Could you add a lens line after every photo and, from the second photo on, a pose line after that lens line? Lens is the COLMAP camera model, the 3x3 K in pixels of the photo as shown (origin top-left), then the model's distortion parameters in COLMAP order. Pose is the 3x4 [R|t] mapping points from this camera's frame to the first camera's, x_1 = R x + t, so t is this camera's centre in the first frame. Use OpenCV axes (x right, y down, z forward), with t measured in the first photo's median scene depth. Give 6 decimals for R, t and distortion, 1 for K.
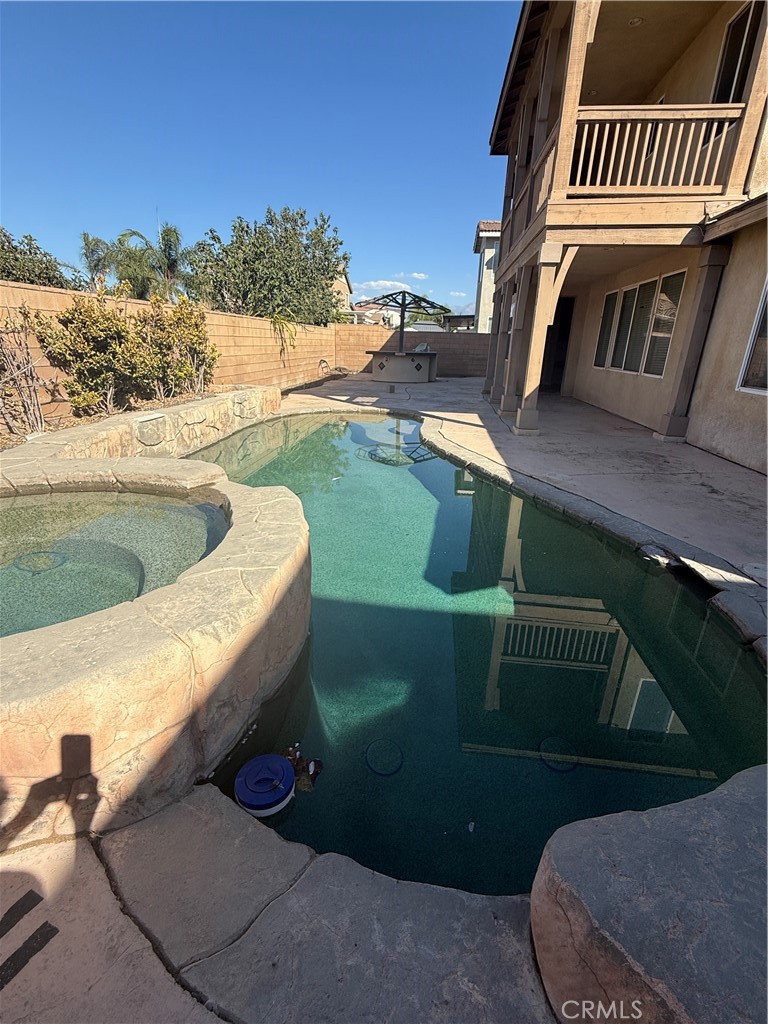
lens RADIAL K [[463.9, 0, 379.3], [0, 463.9, 510.7], [0, 0, 1]] dist [0.018645, -0.000780]
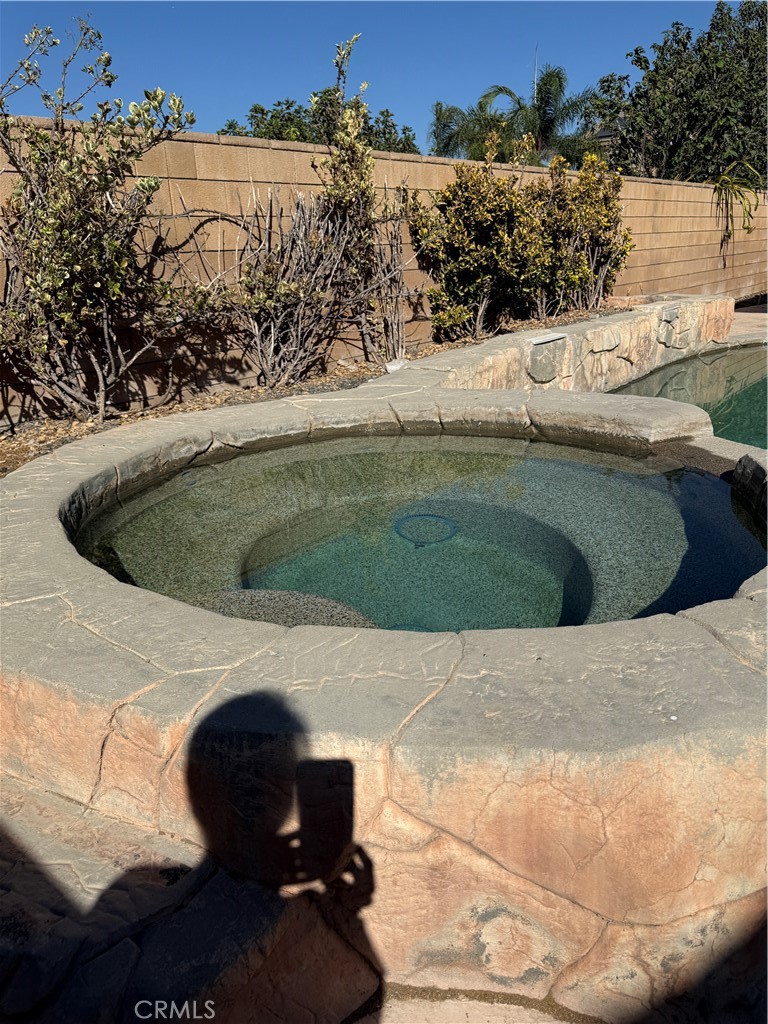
lens RADIAL K [[721.8, 0, 384.9], [0, 721.8, 517.5], [0, 0, 1]] dist [0.050528, -0.025590]
pose [[0.847568, 0.124358, -0.515910, -0.120199], [-0.120705, 0.991850, 0.040779, 0.027316], [0.516777, 0.027710, 0.855672, 0.034204]]
